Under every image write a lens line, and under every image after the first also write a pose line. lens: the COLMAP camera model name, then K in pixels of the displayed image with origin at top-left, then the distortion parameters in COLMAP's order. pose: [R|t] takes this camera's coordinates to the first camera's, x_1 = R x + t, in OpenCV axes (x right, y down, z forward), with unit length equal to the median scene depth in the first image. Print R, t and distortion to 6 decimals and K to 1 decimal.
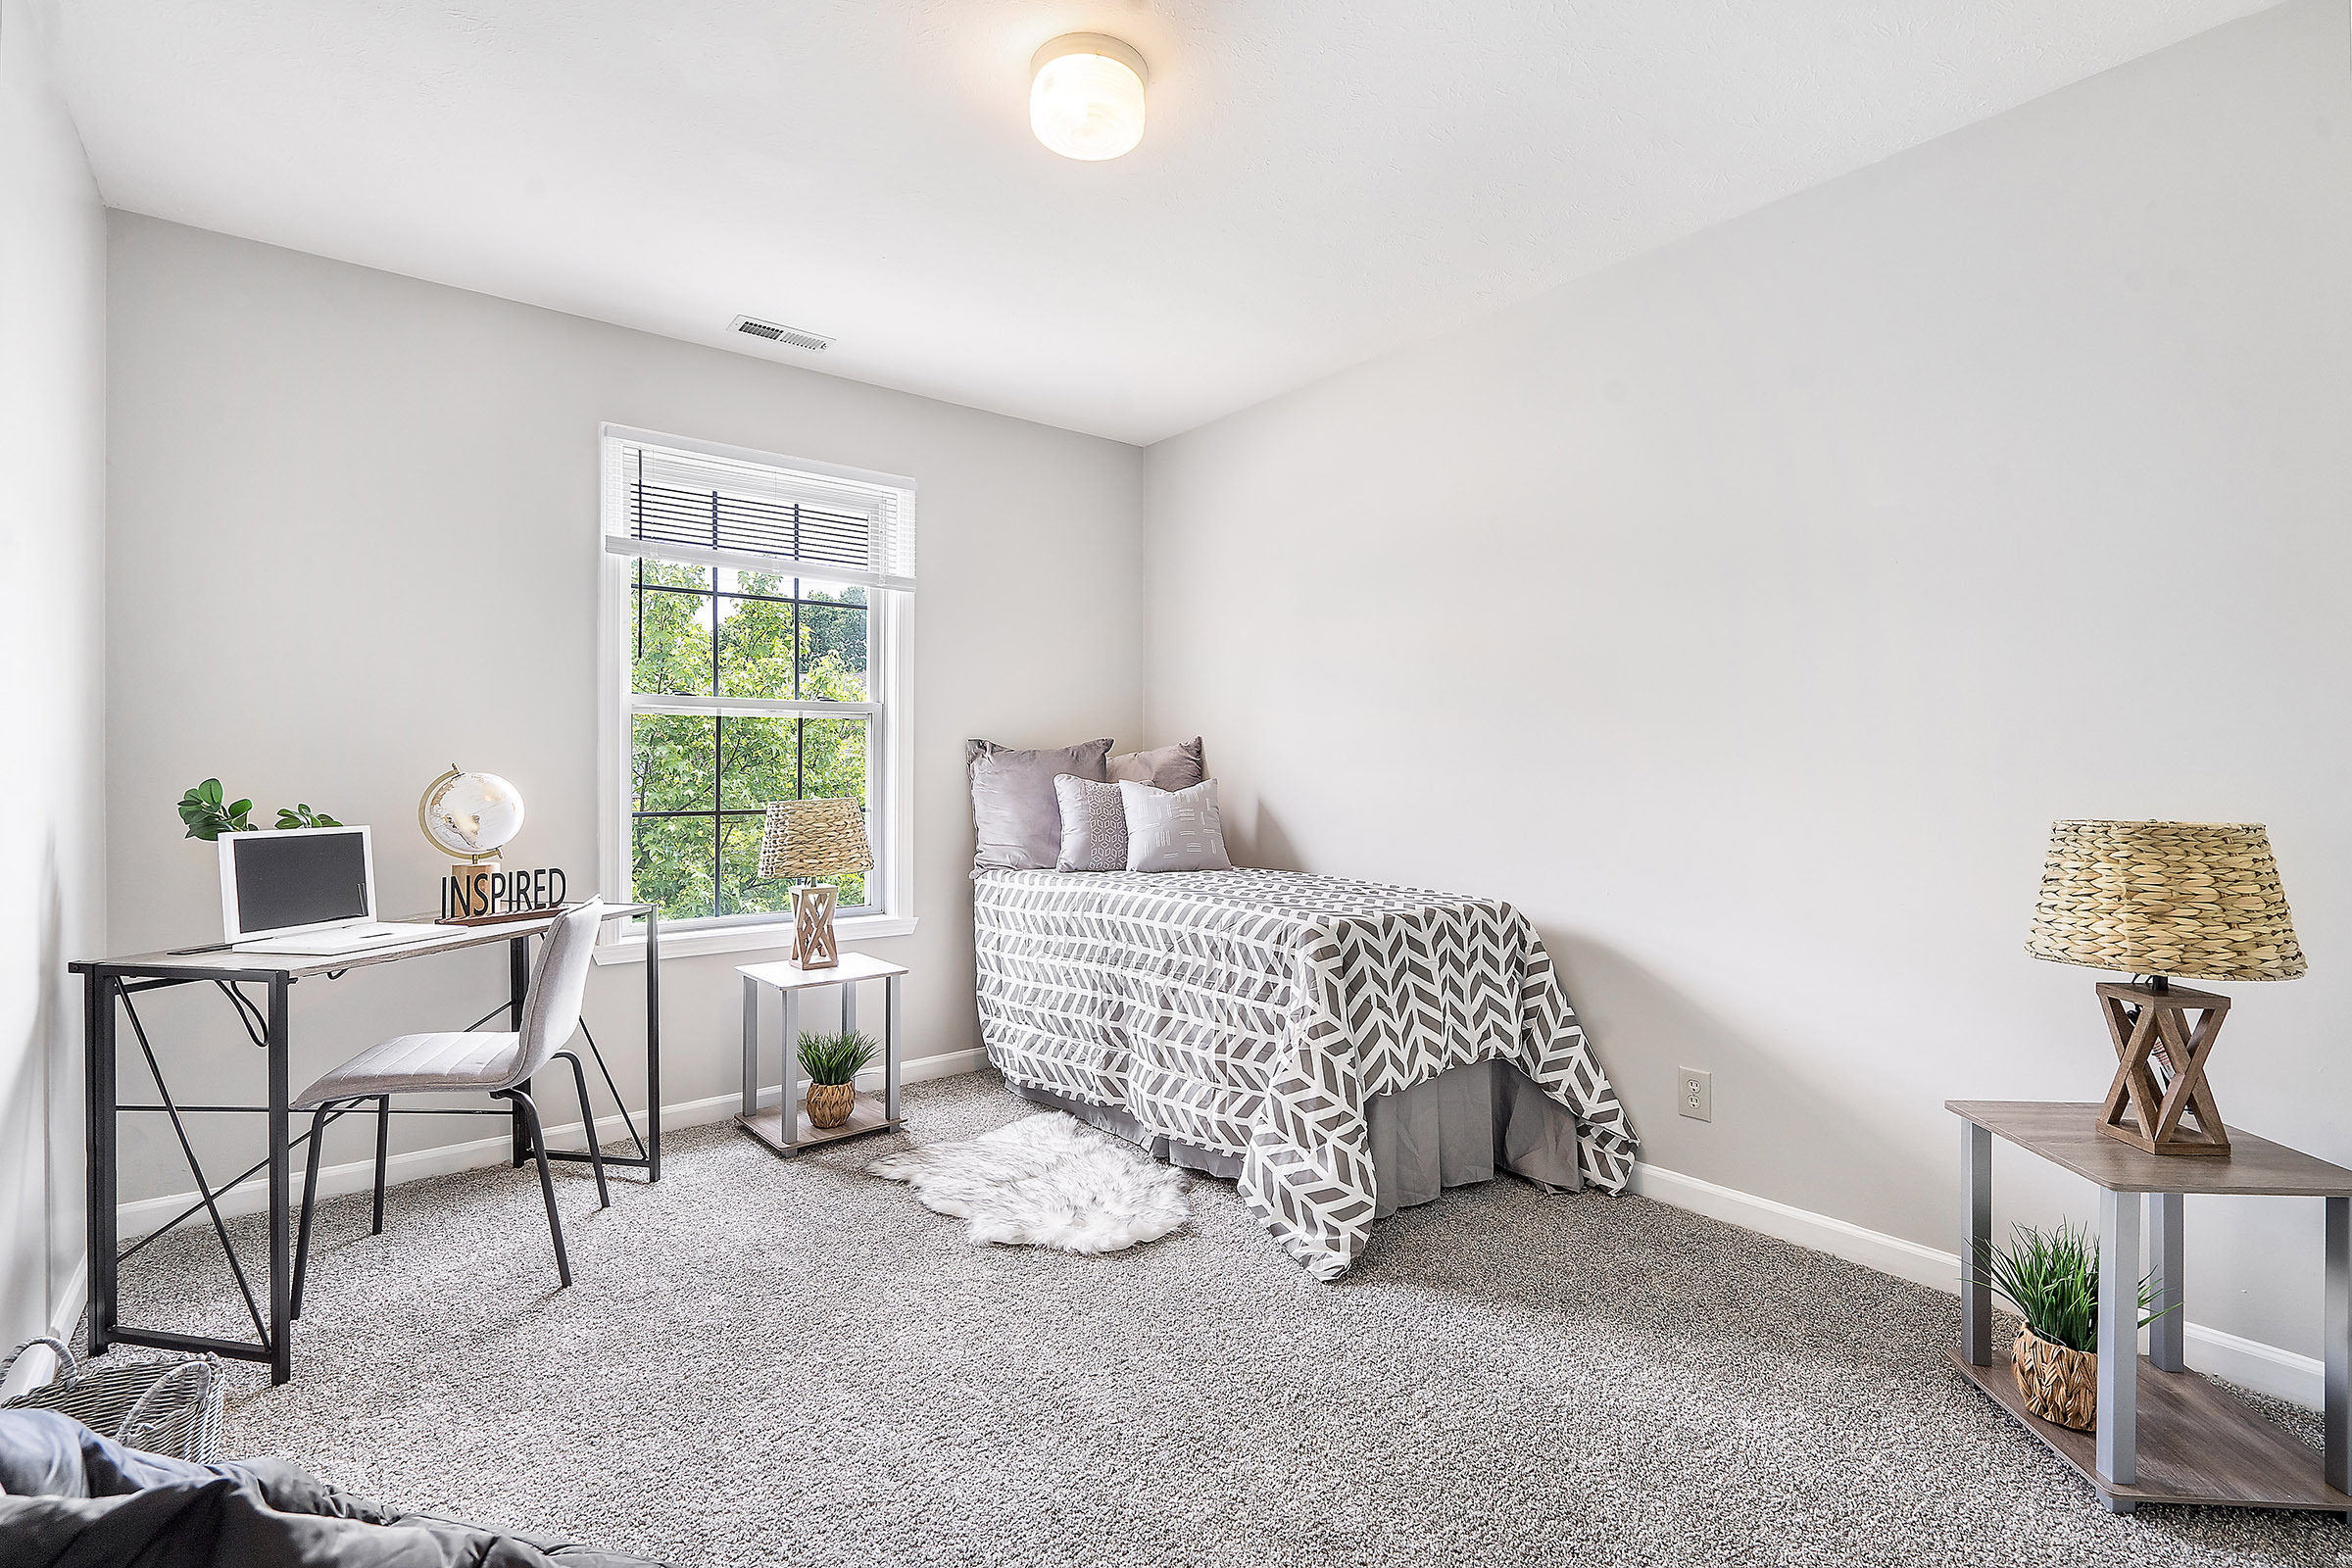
lens RADIAL K [[1085.4, 0, 1196.7], [0, 1085.4, 781.7], [0, 0, 1]] dist [-0.003054, 0.002918]
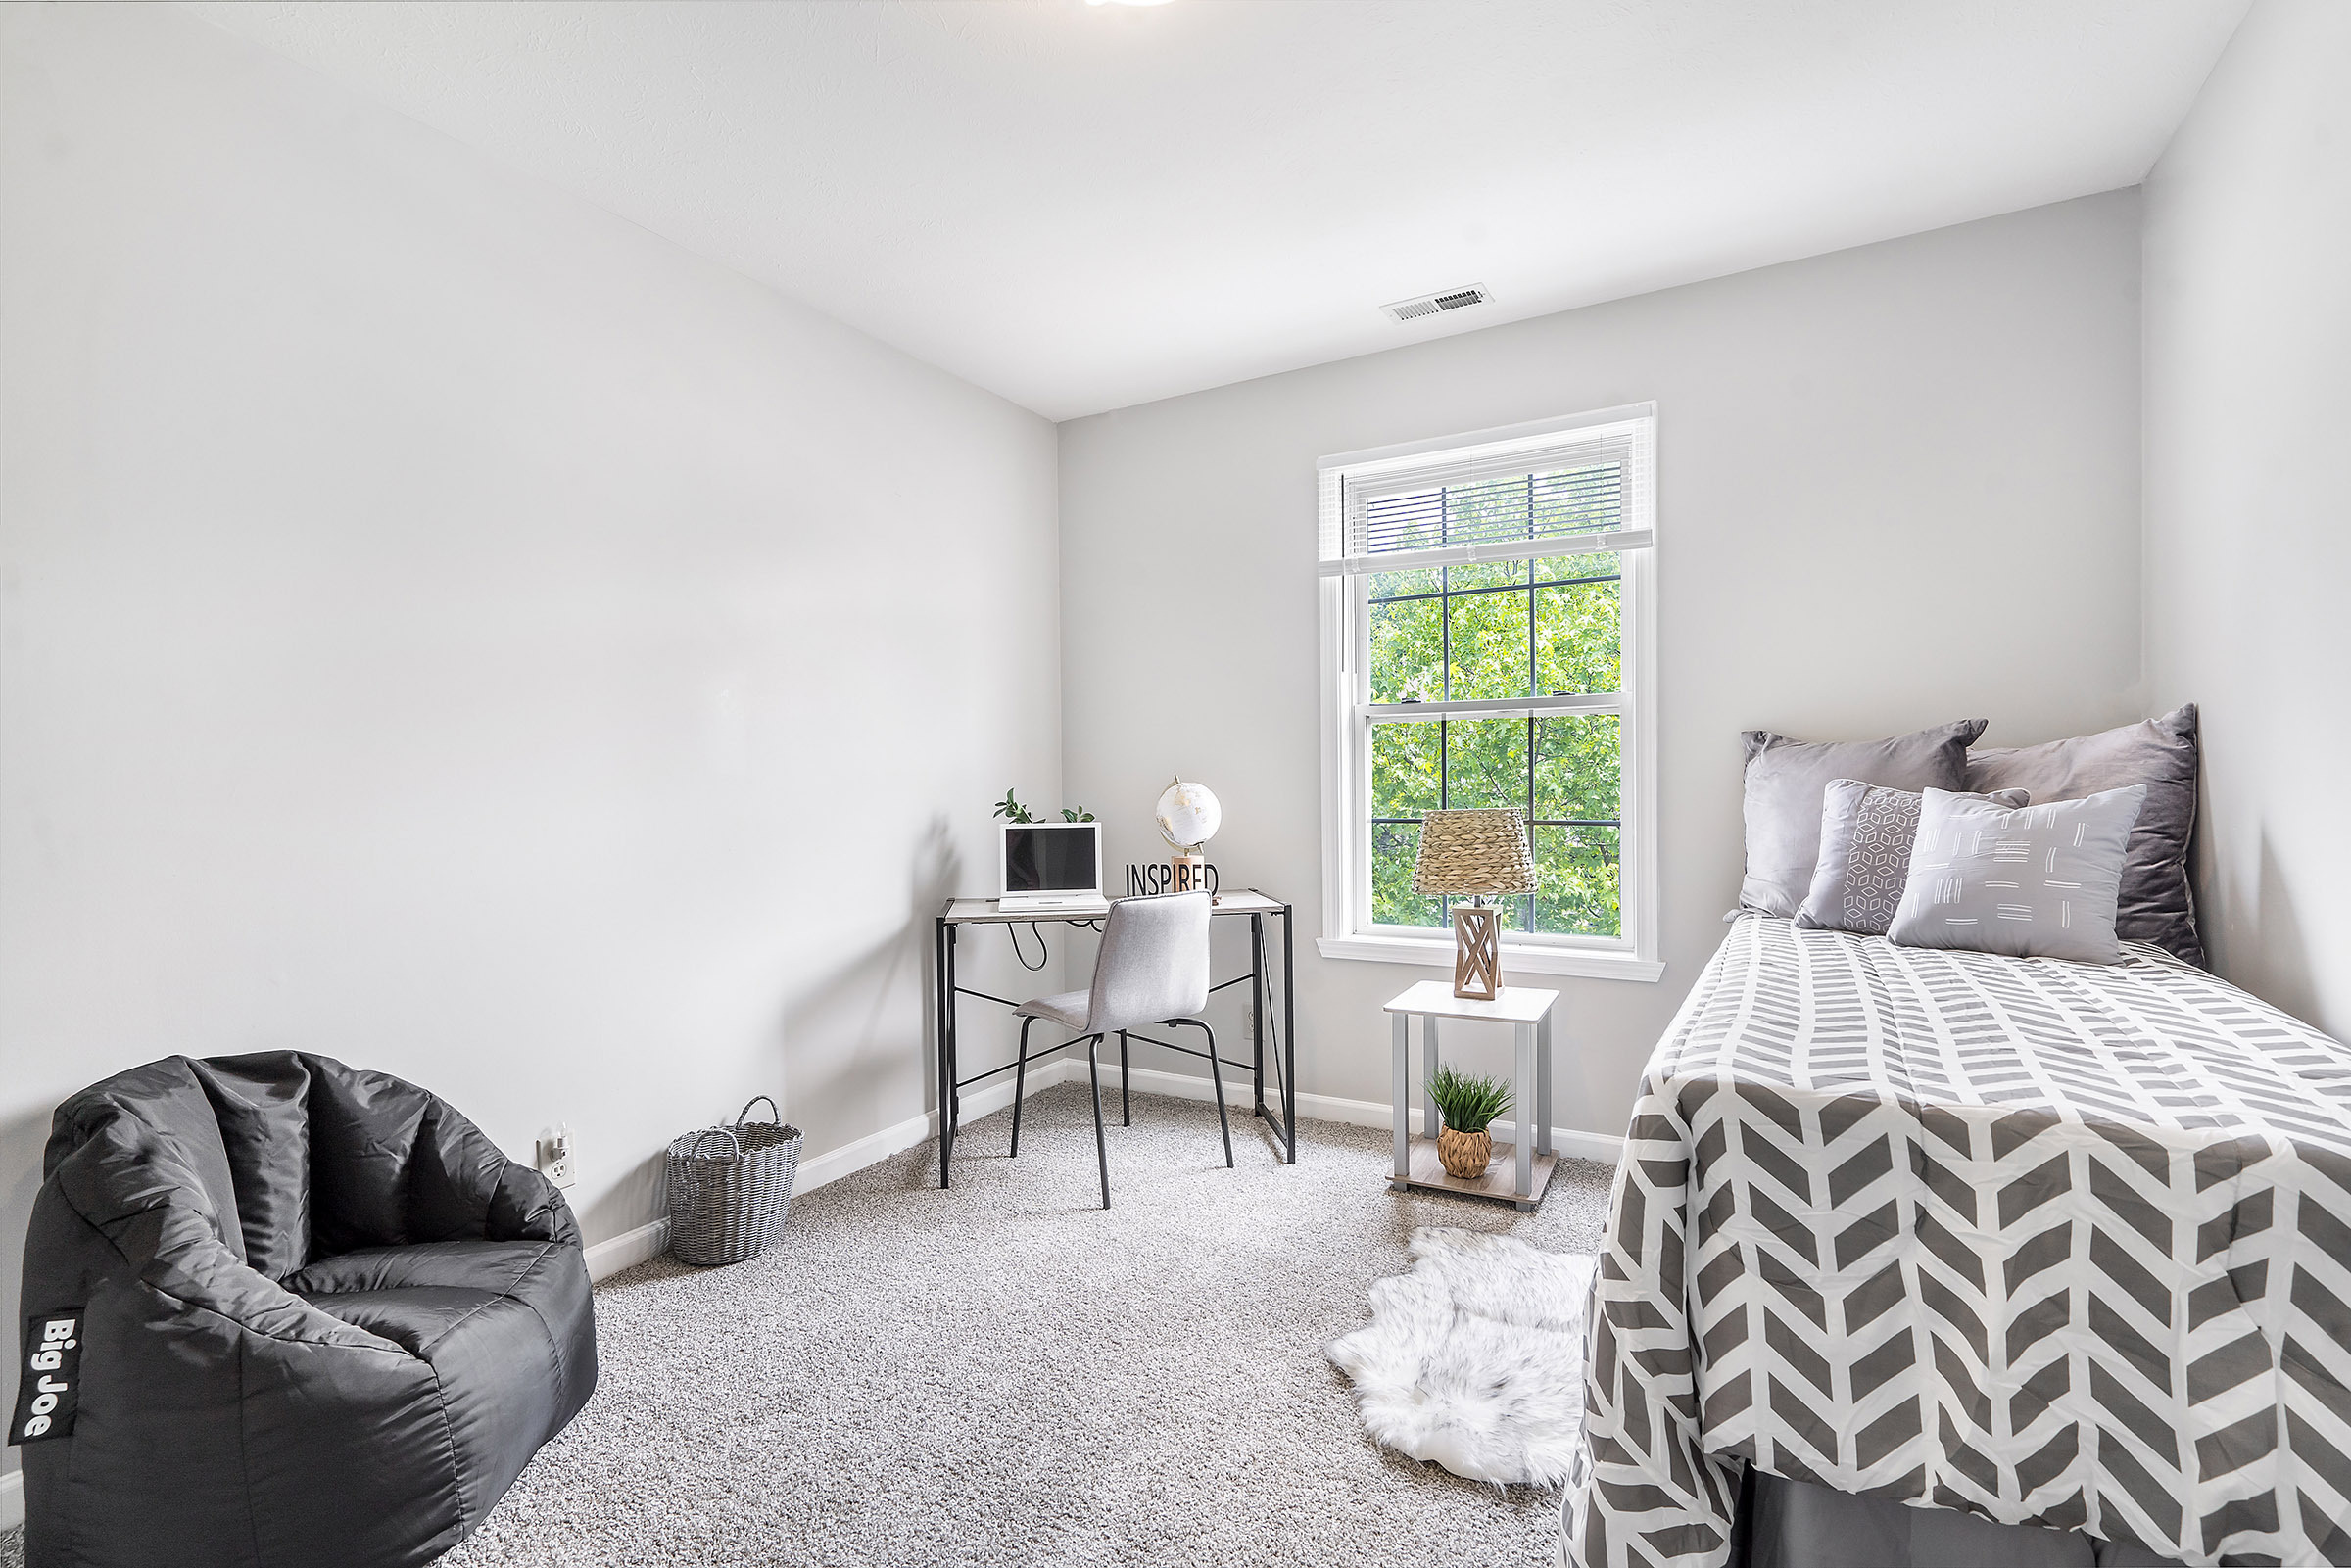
lens RADIAL K [[1084.8, 0, 1189.9], [0, 1084.8, 788.3], [0, 0, 1]] dist [-0.003054, 0.002918]
pose [[0.333925, 0.004239, -0.942590, 0.479223], [0.005391, 0.999965, 0.006407, -0.009634], [0.942584, -0.007221, 0.333891, 0.550105]]
